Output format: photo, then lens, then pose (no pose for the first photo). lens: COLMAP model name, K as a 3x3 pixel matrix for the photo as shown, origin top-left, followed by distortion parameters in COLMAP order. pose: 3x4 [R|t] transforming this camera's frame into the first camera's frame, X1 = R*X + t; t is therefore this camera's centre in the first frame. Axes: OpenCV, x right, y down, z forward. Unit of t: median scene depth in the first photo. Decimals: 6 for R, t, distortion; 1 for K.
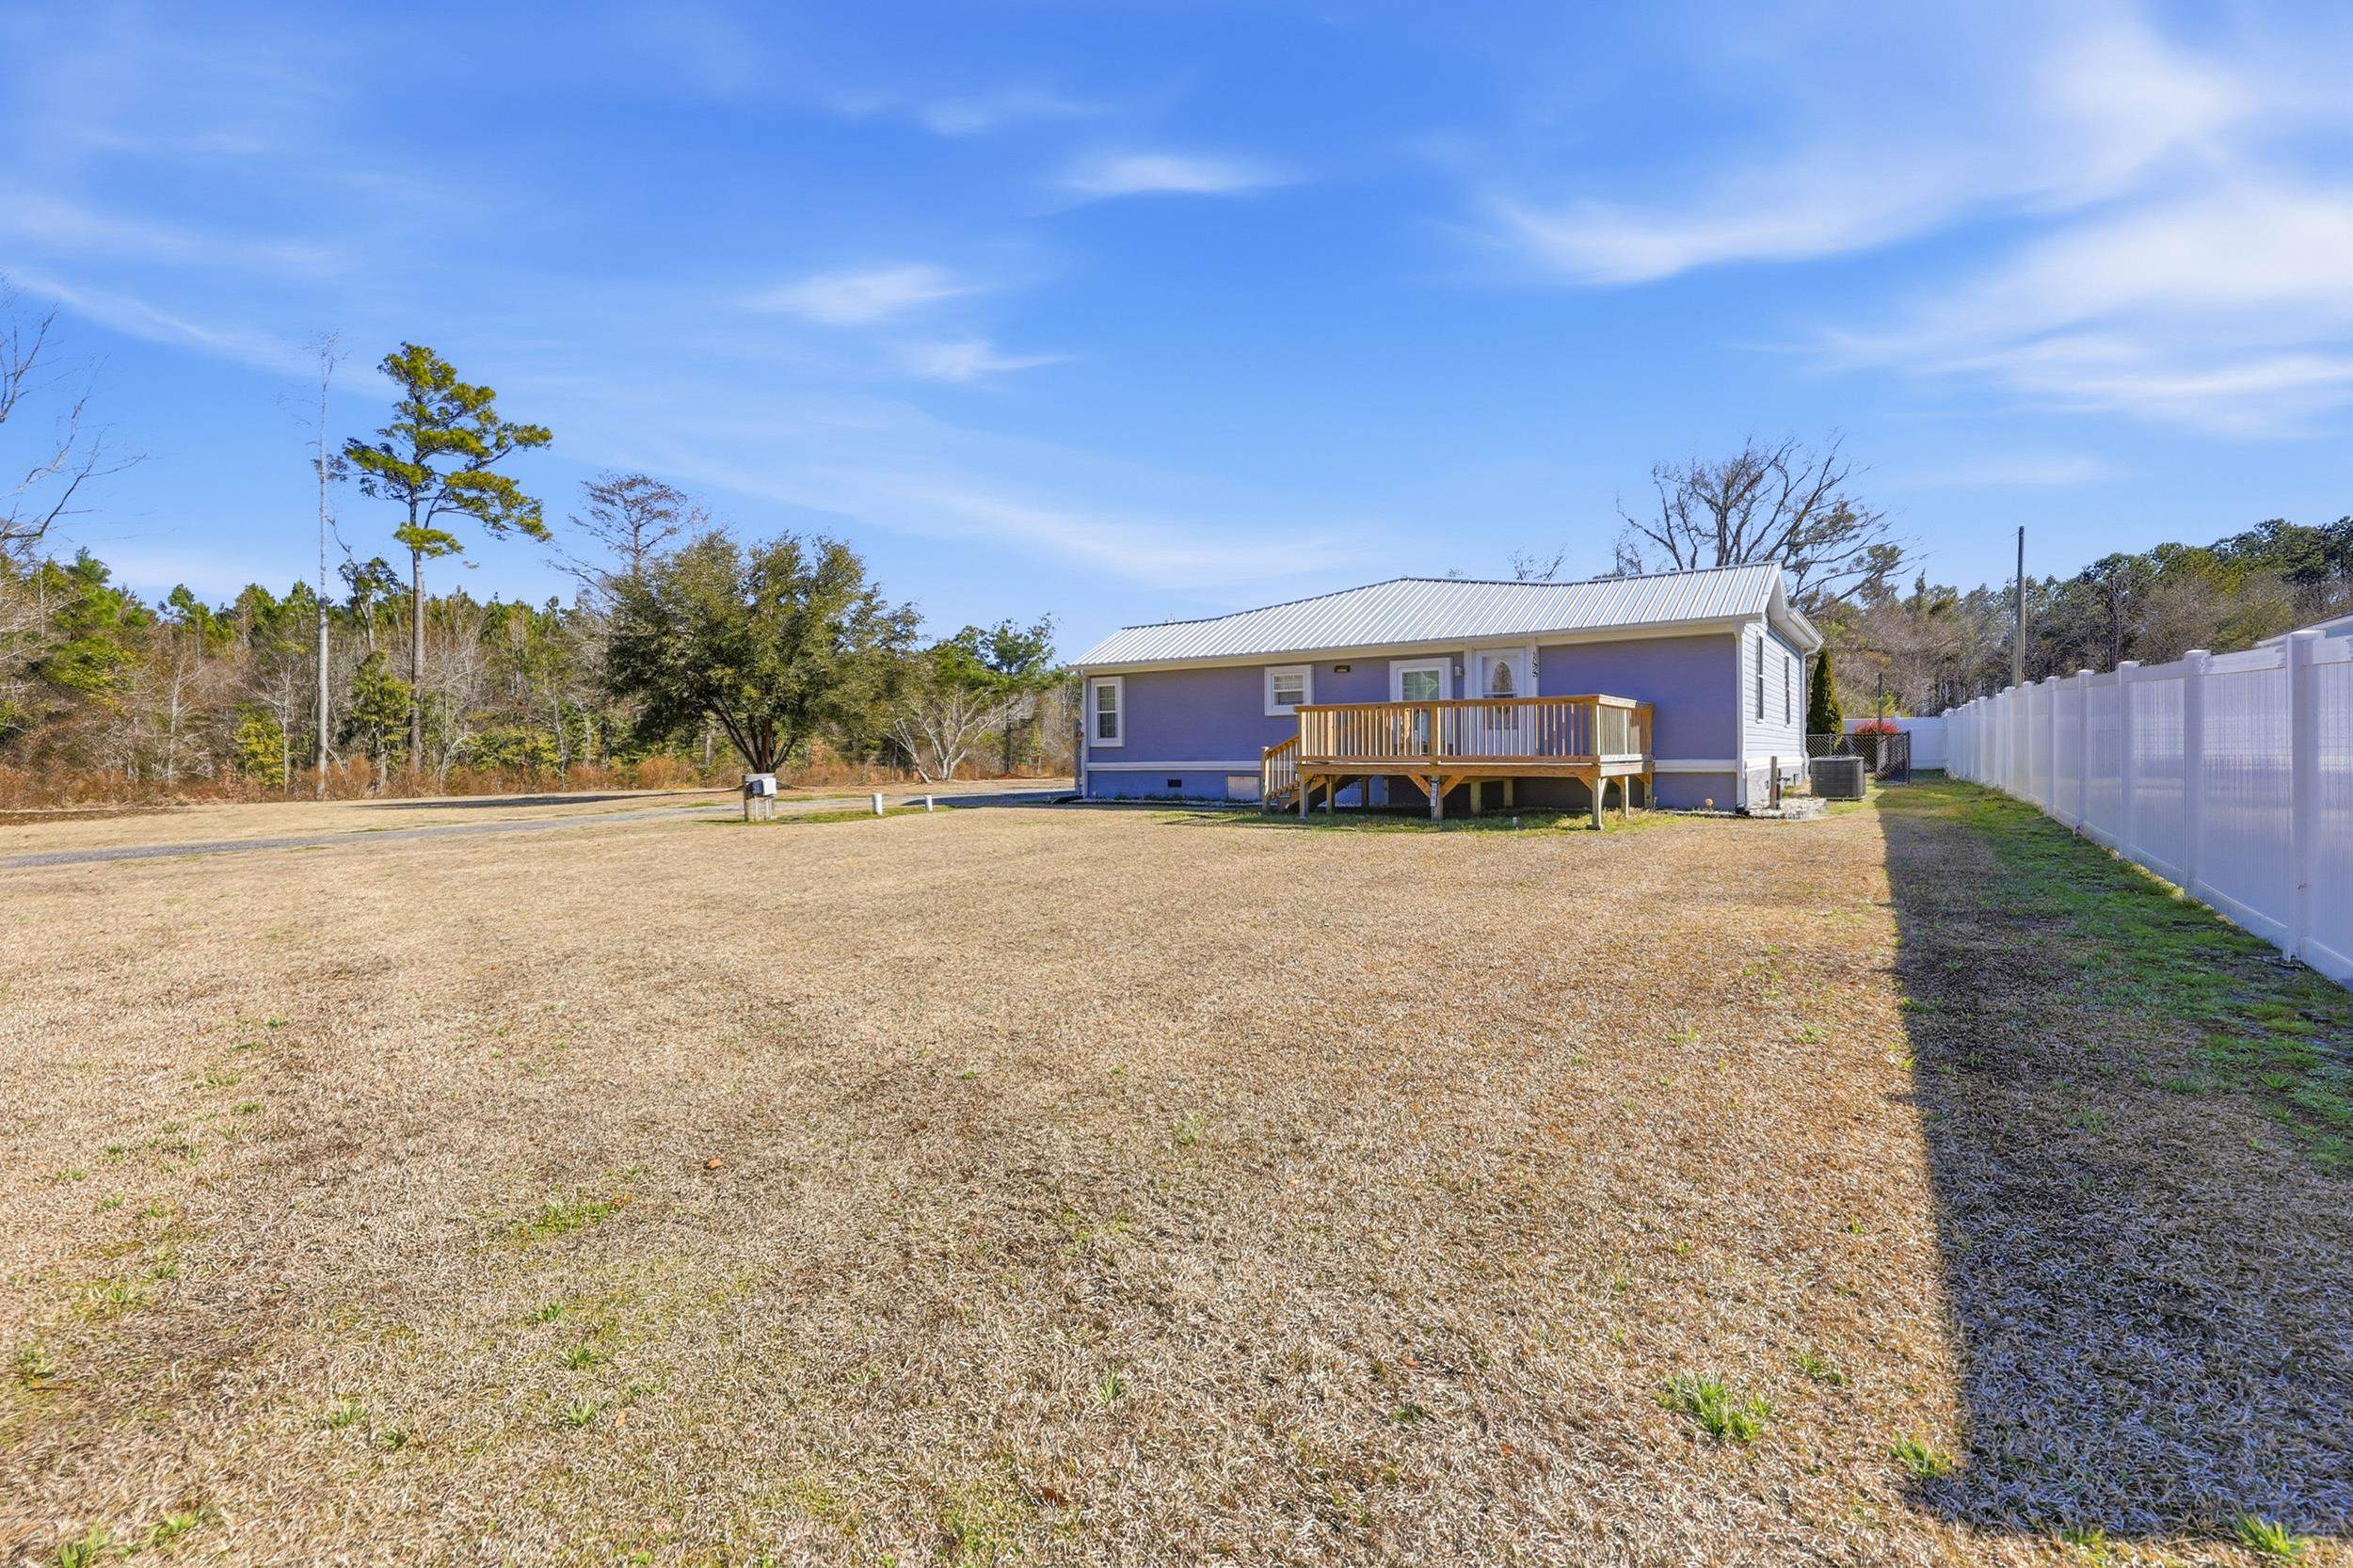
lens RADIAL K [[977.2, 0, 1176.5], [0, 977.2, 784.0], [0, 0, 1]] dist [0.002374, 0.000278]
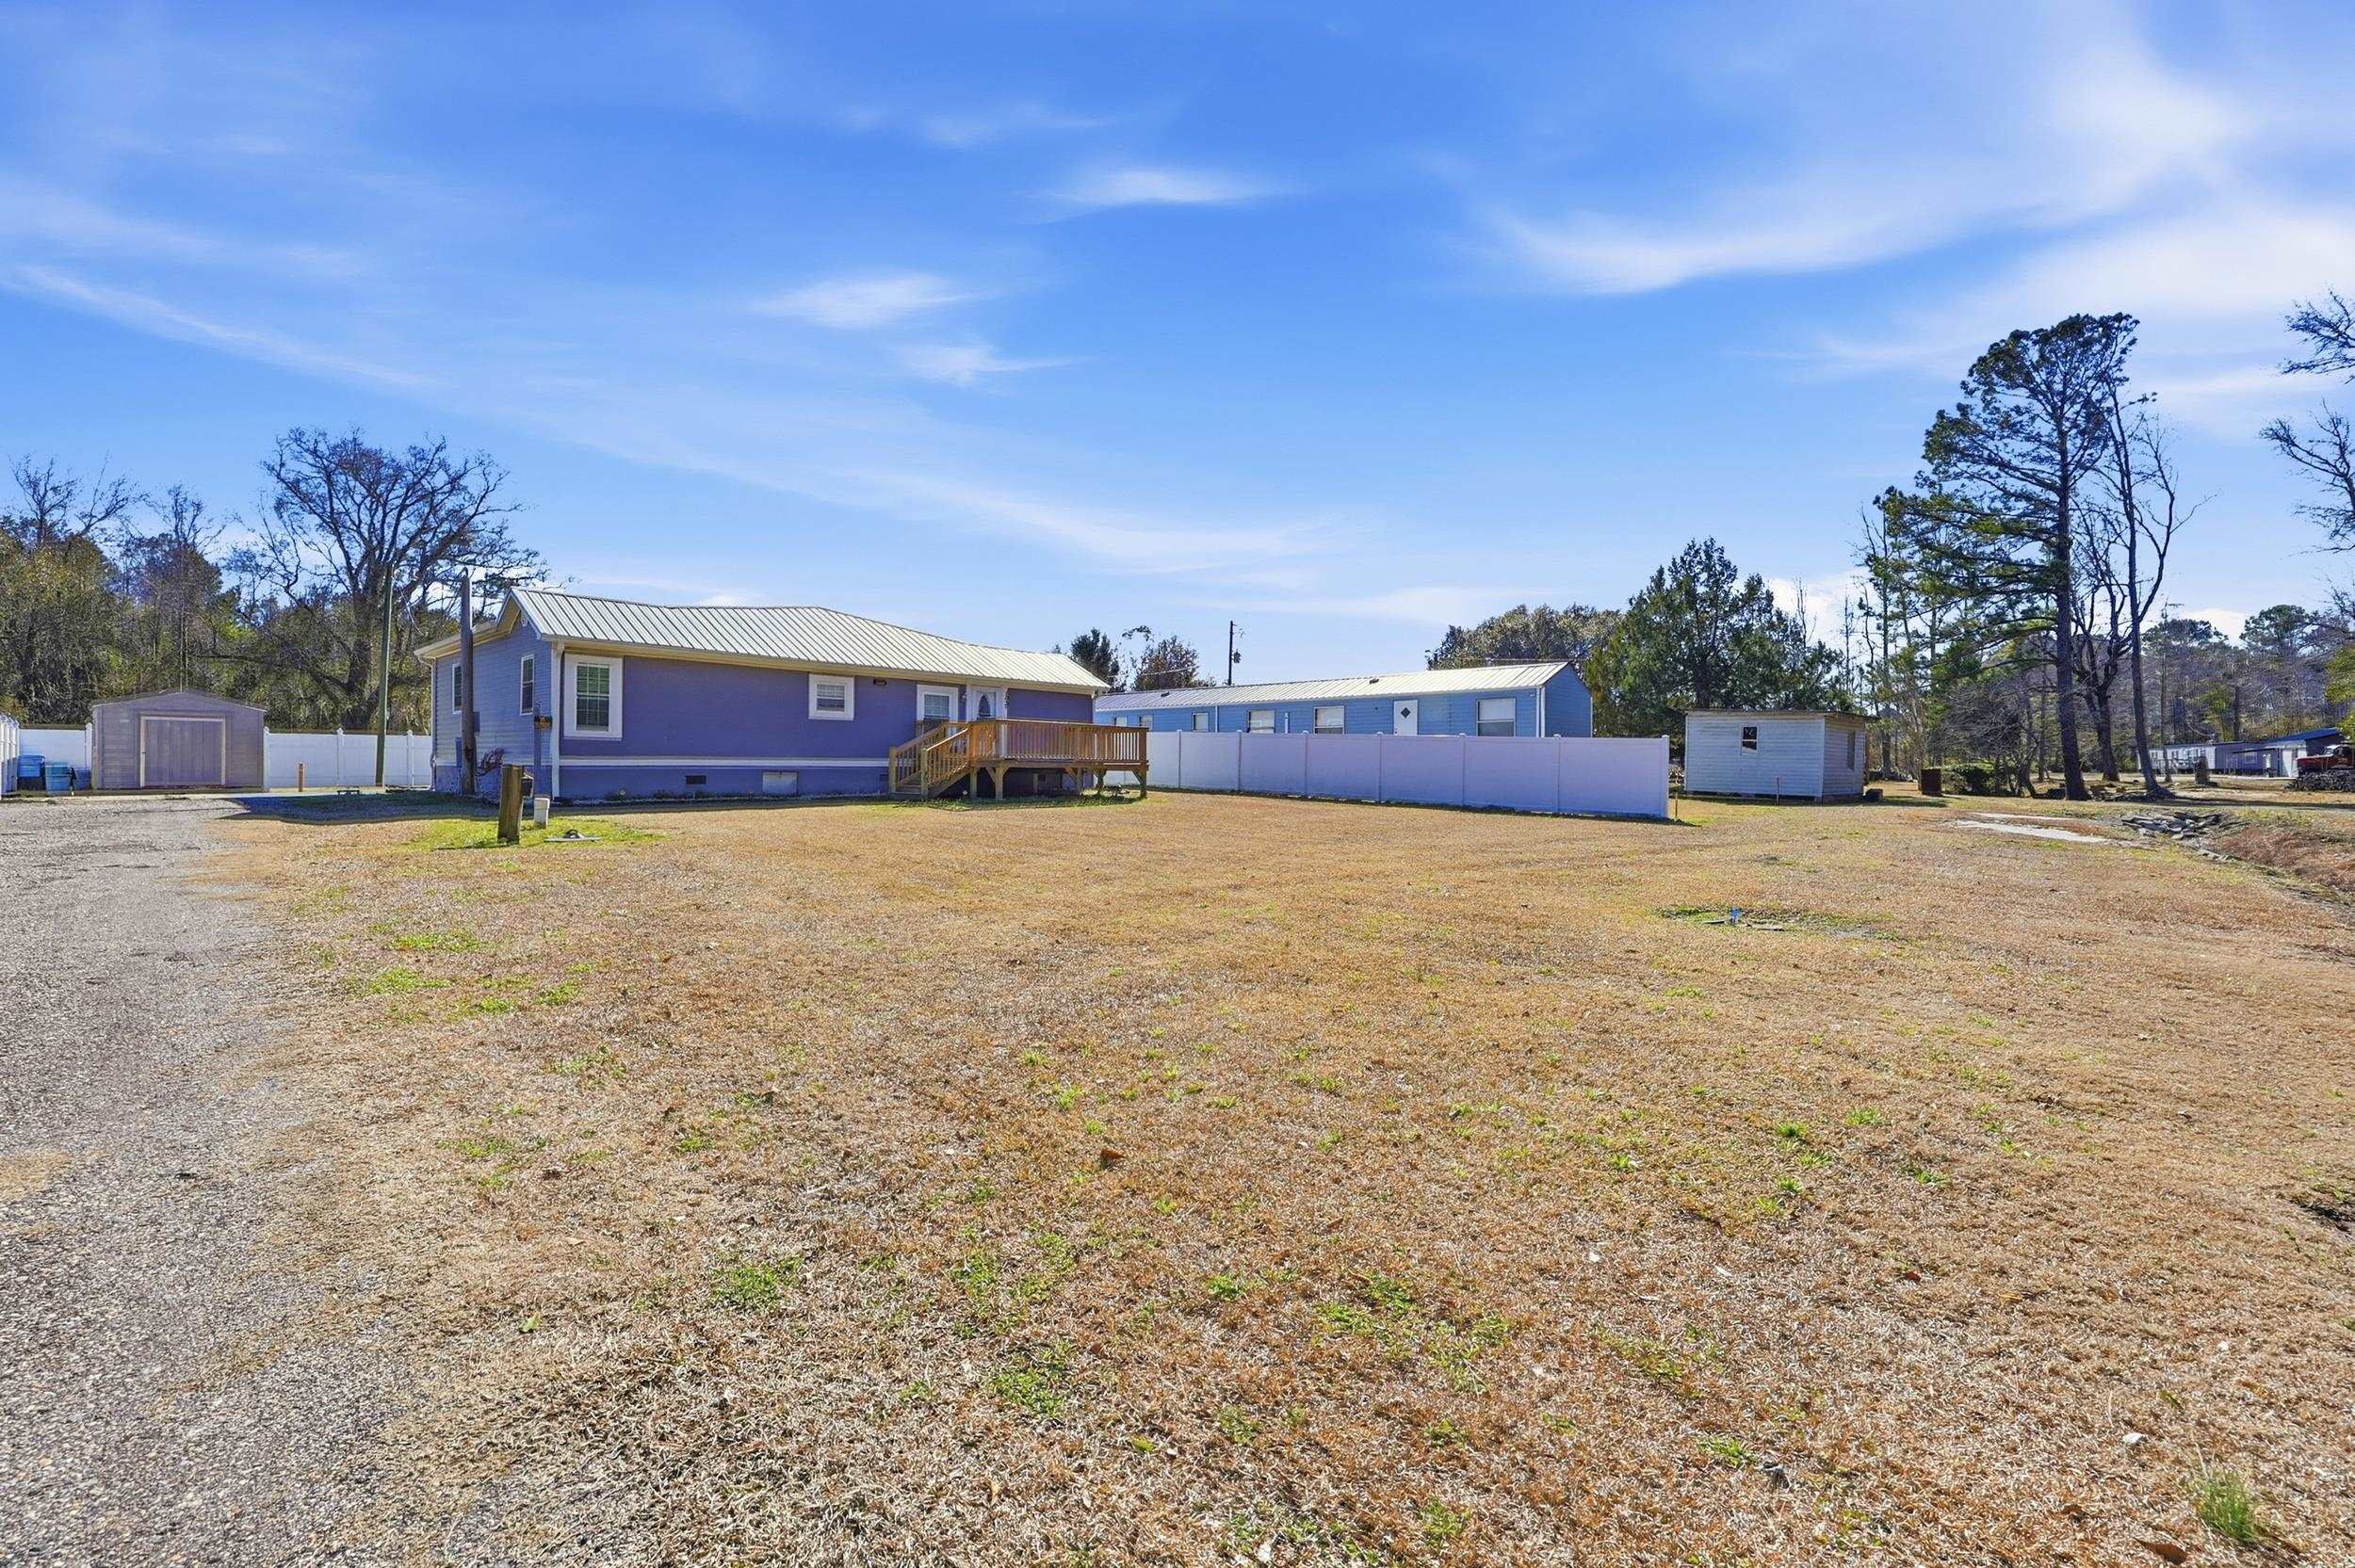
lens RADIAL K [[977.9, 0, 1177.5], [0, 977.9, 784.0], [0, 0, 1]] dist [0.002374, 0.000278]
pose [[0.128774, -0.000575, 0.991674, -0.849751], [0.026387, 0.999648, -0.002847, 0.017252], [-0.991323, 0.026534, 0.128744, 0.400203]]
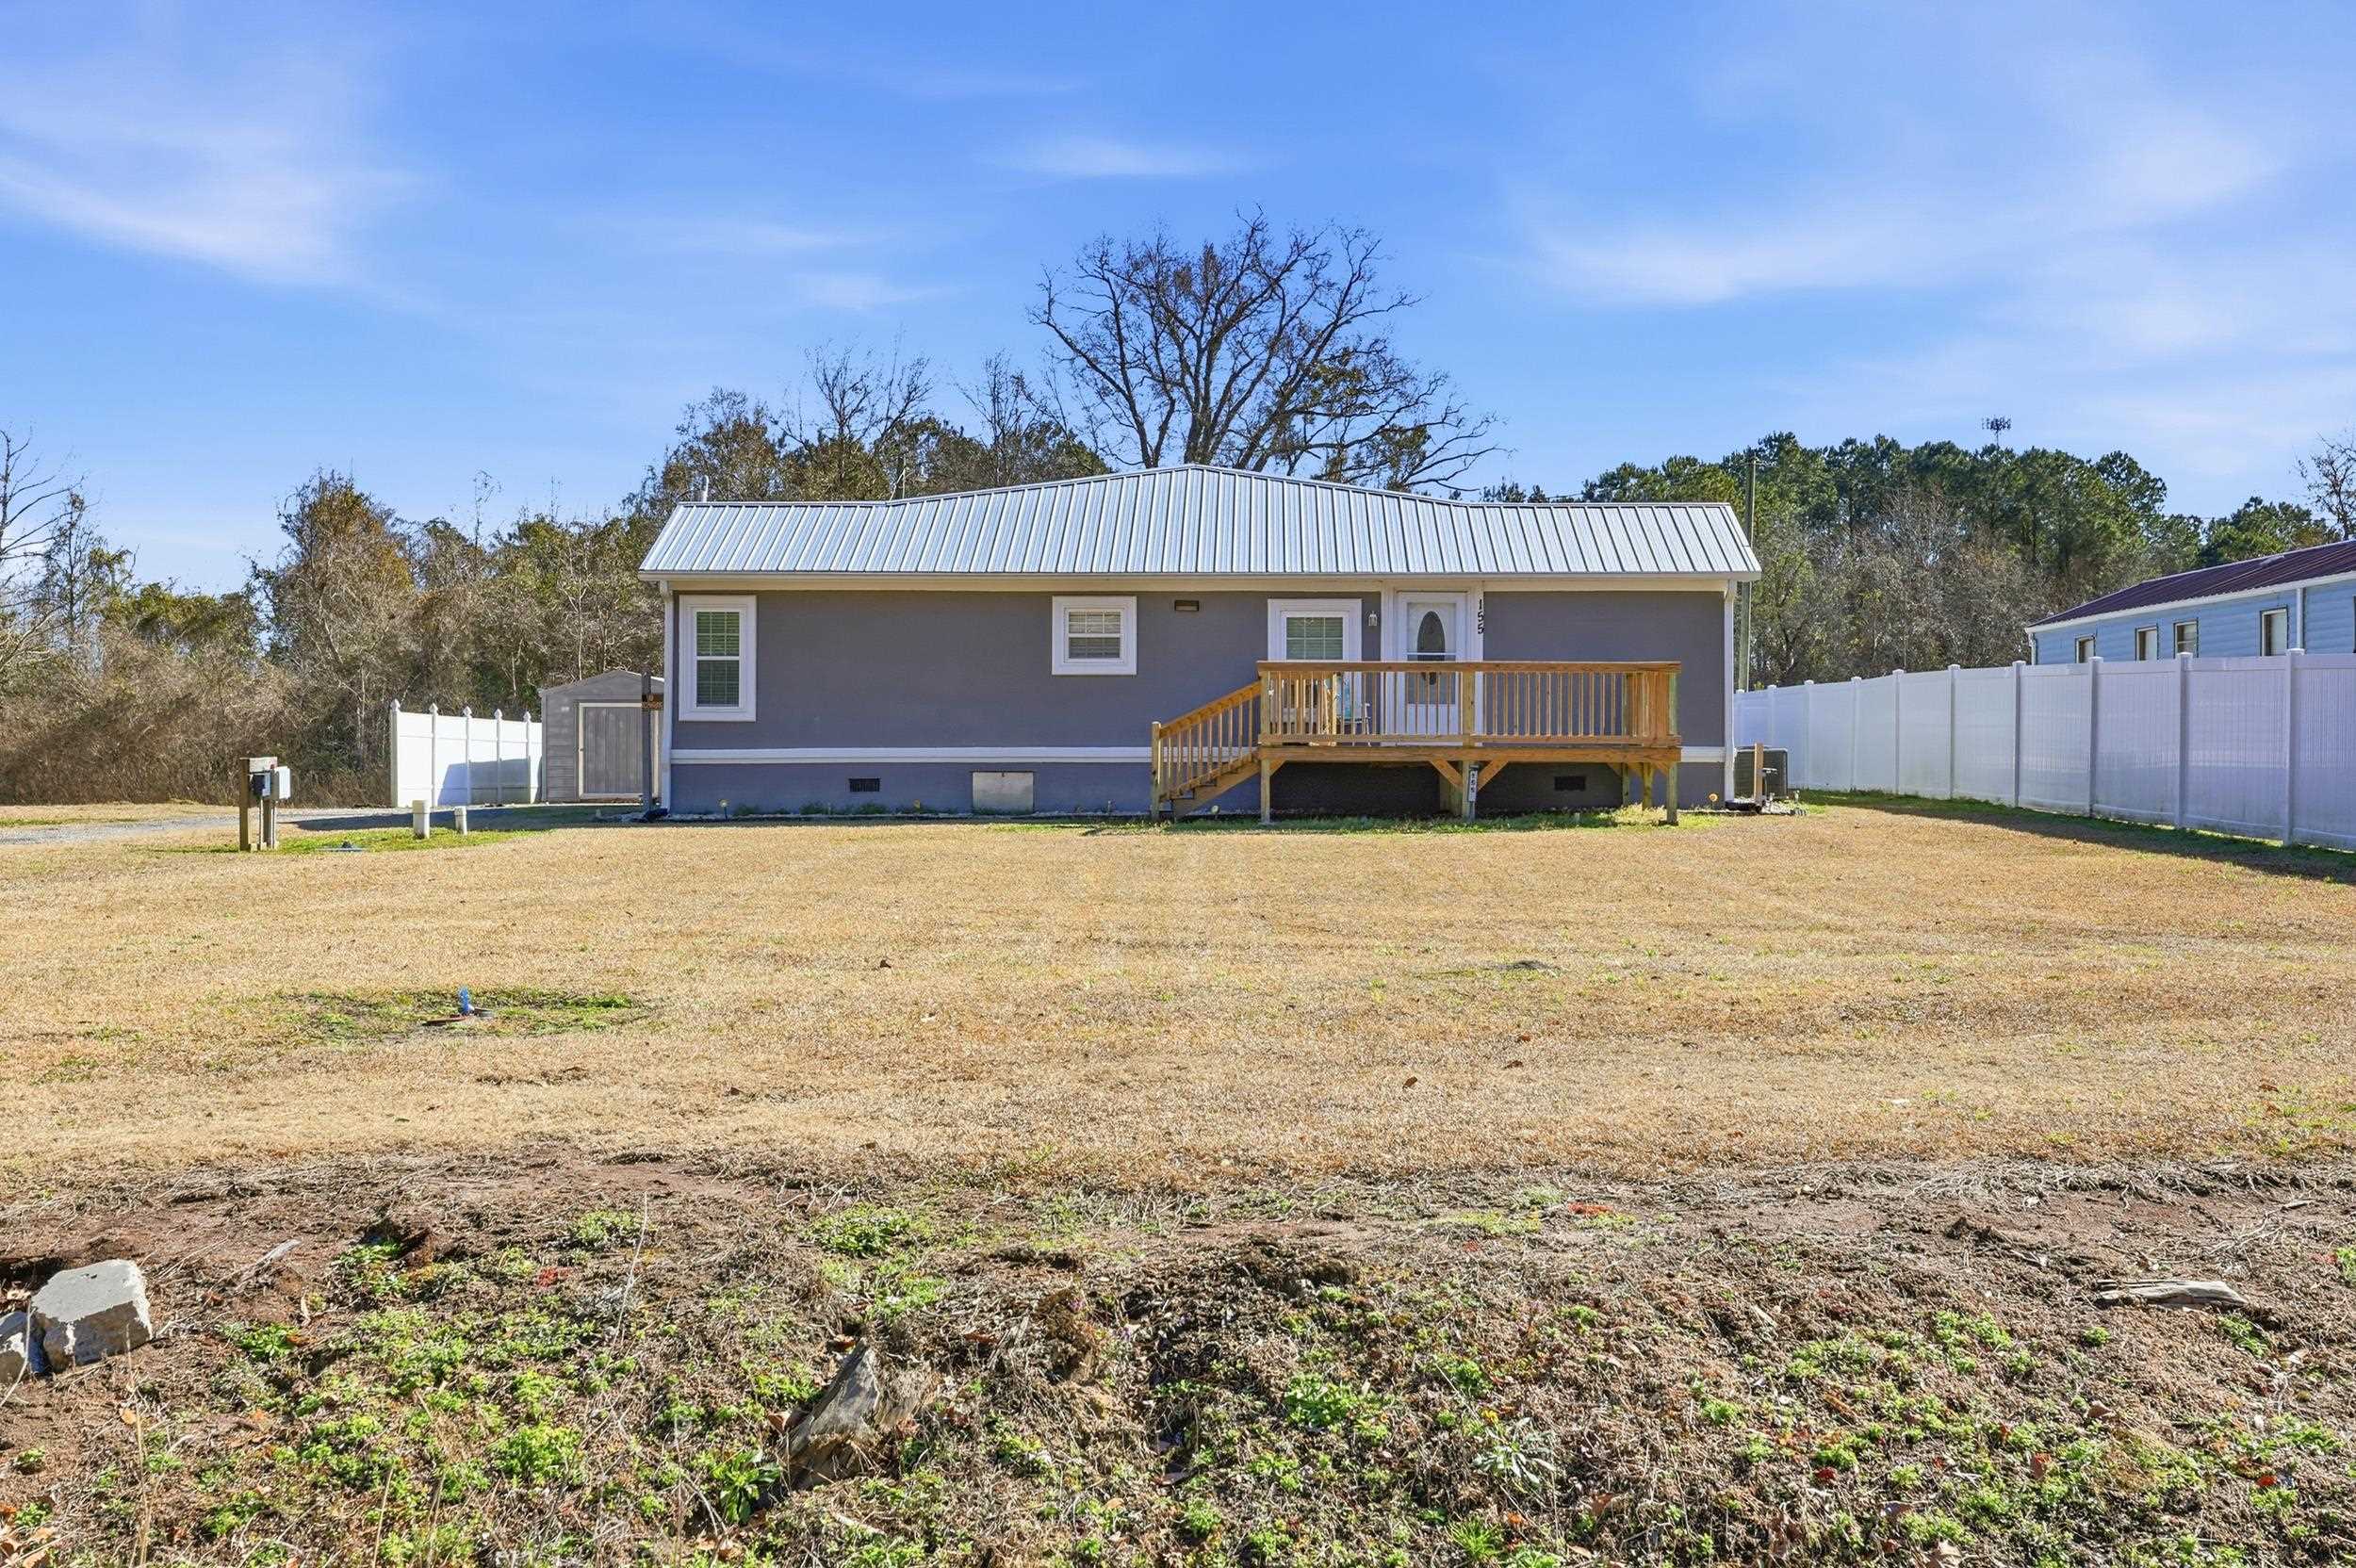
lens RADIAL K [[2244.4, 0, 1178.0], [0, 2244.4, 784.0], [0, 0, 1]] dist [-0.014556, -0.002196]
pose [[0.830638, 0.007156, 0.556766, -0.568400], [0.009430, 0.999593, -0.026917, 0.034864], [-0.556733, 0.027608, 0.830233, -0.202145]]
